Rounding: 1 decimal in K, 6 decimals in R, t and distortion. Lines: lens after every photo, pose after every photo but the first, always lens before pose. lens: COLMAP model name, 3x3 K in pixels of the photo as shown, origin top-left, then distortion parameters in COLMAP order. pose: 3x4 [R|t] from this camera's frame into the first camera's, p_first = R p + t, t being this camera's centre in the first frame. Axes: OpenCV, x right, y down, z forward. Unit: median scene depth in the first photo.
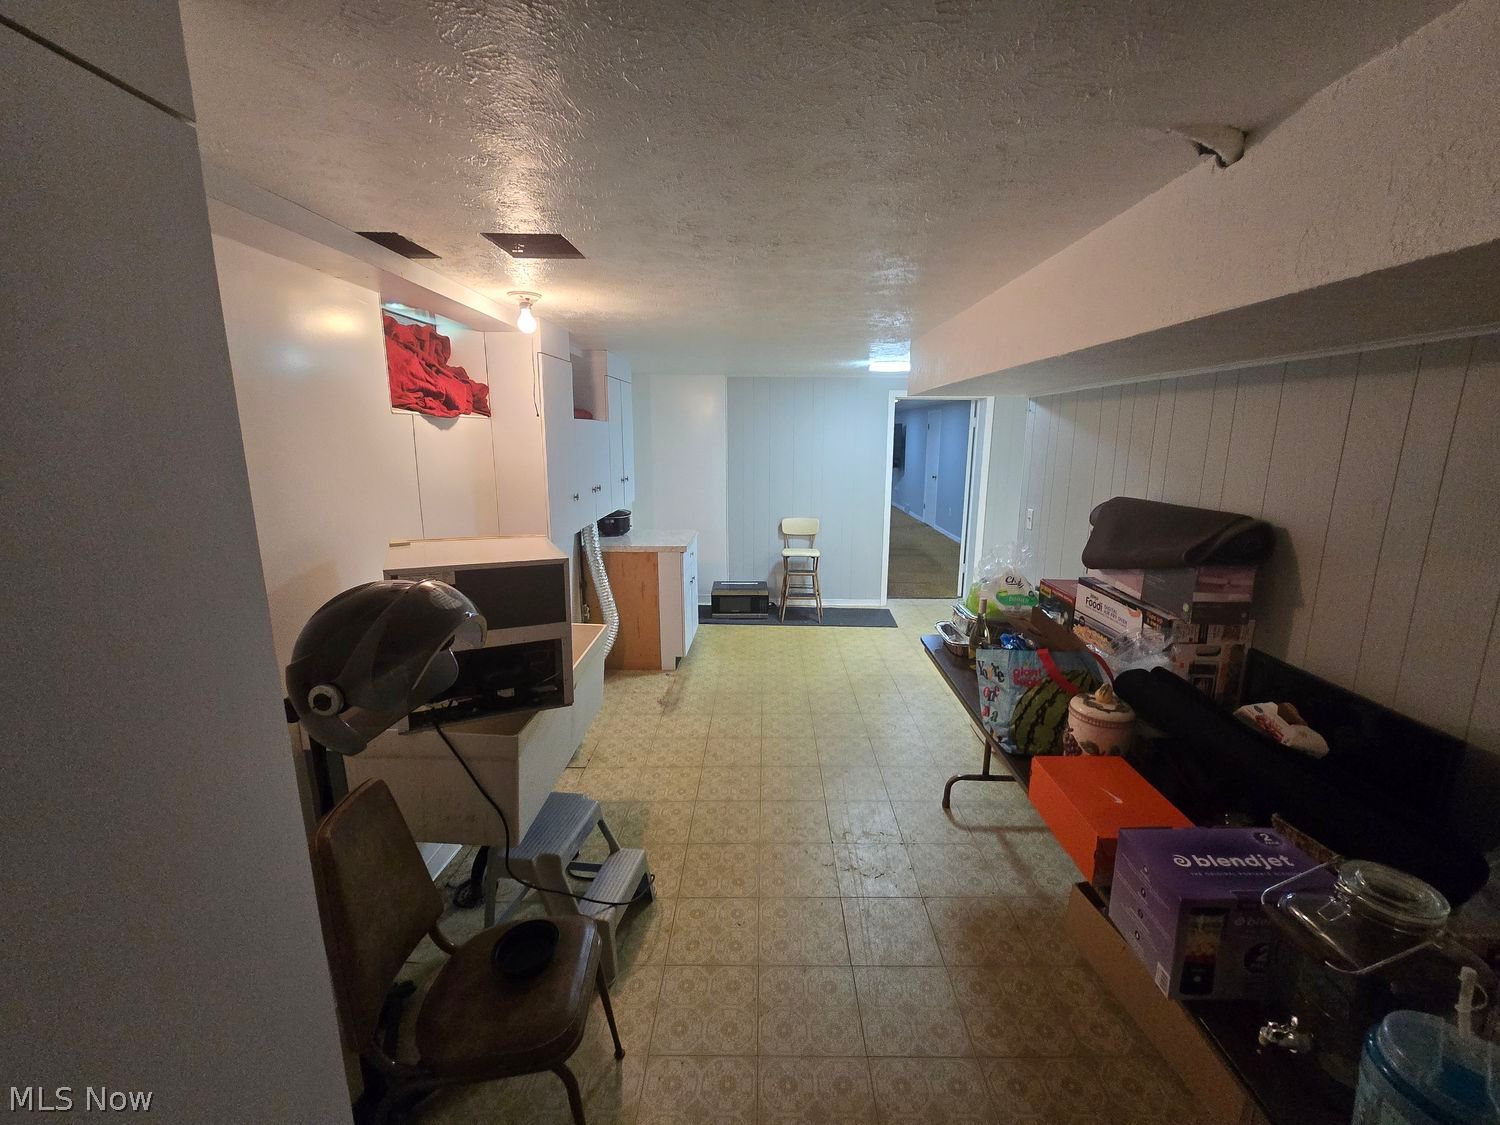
lens RADIAL K [[621.4, 0, 754.7], [0, 621.4, 560.1], [0, 0, 1]] dist [-0.003297, 0.000323]
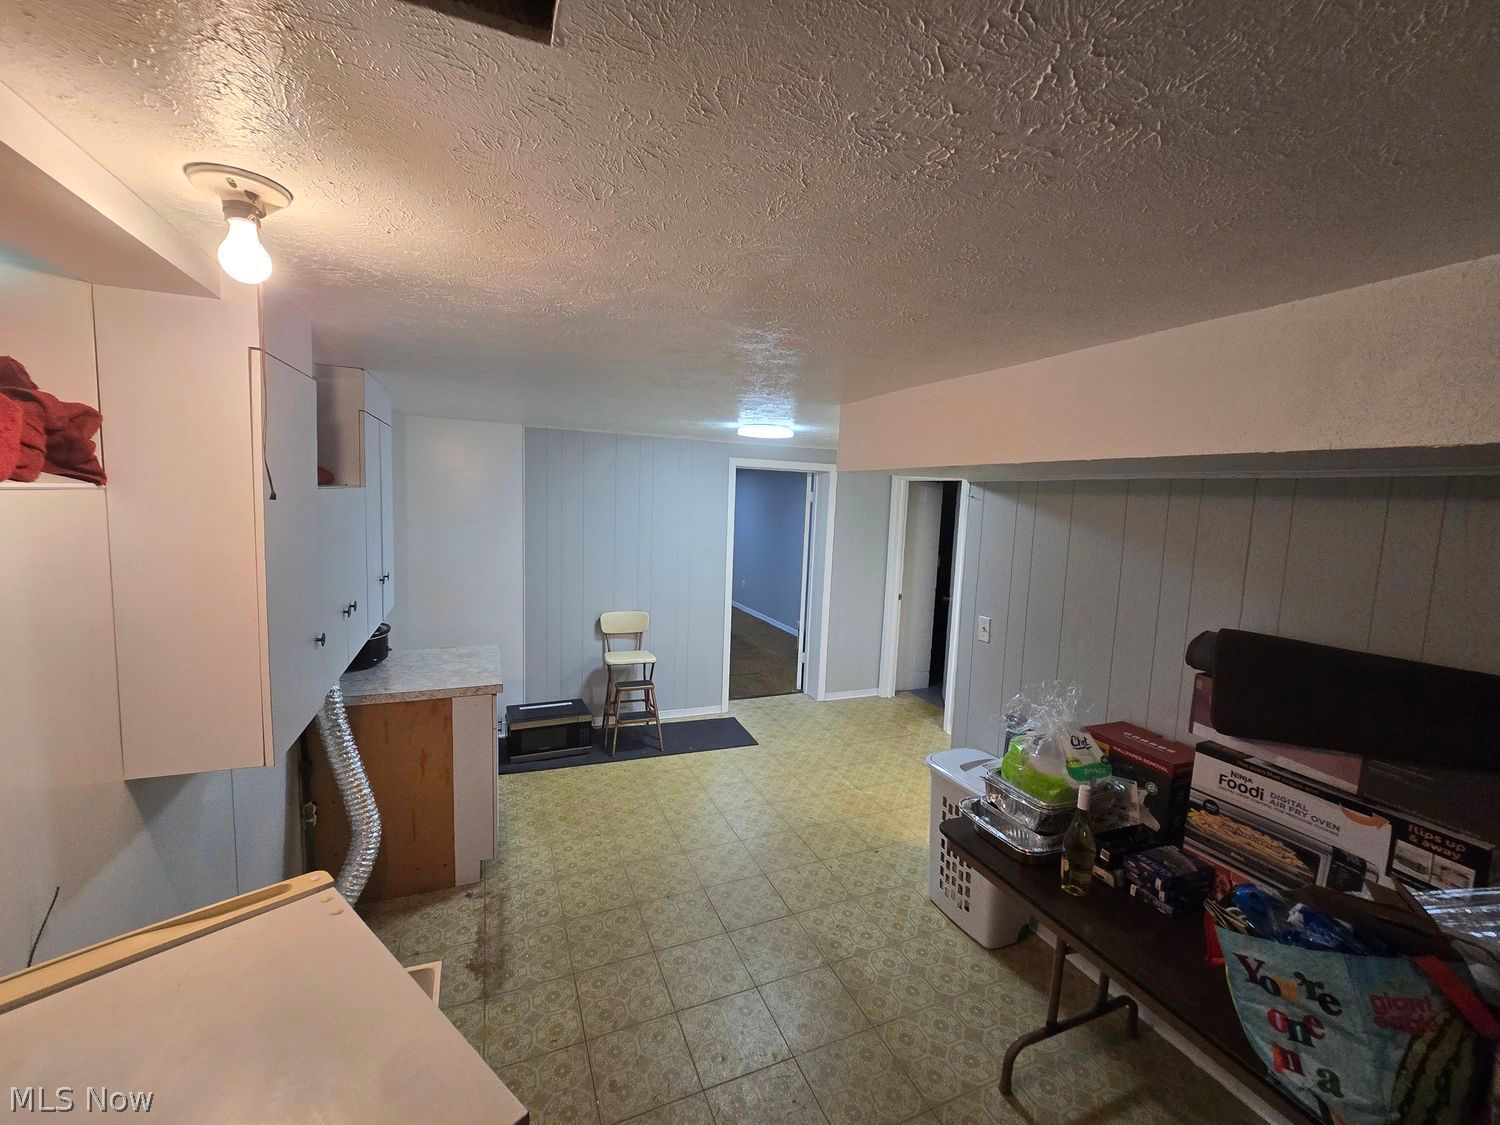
lens RADIAL K [[621.4, 0, 754.7], [0, 621.4, 560.1], [0, 0, 1]] dist [-0.003297, 0.000323]
pose [[0.912735, -0.011412, 0.408392, -0.149058], [0.048965, 0.995460, -0.081619, -0.095100], [-0.405606, 0.094494, 0.909150, 0.340891]]
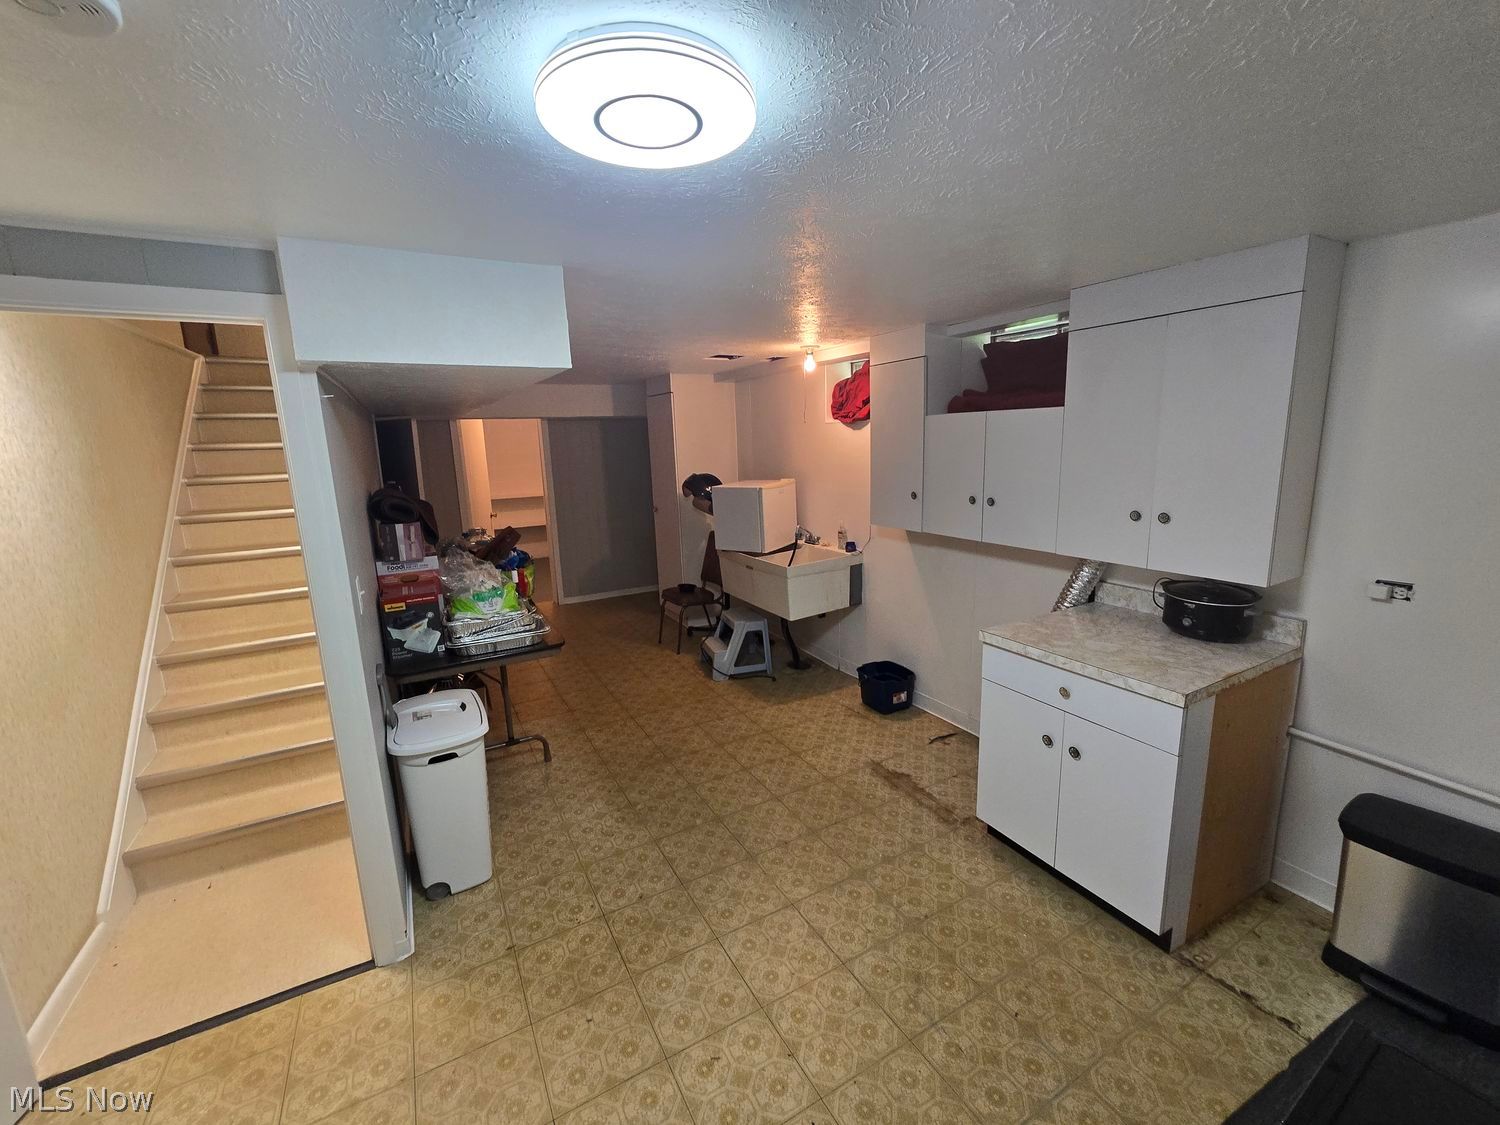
lens RADIAL K [[621.4, 0, 754.7], [0, 621.4, 560.1], [0, 0, 1]] dist [-0.003297, 0.000323]
pose [[-0.863322, 0.121342, -0.489849, 0.374122], [-0.075964, 0.928356, 0.363847, -0.302889], [0.498904, 0.351328, -0.792252, 1.486445]]
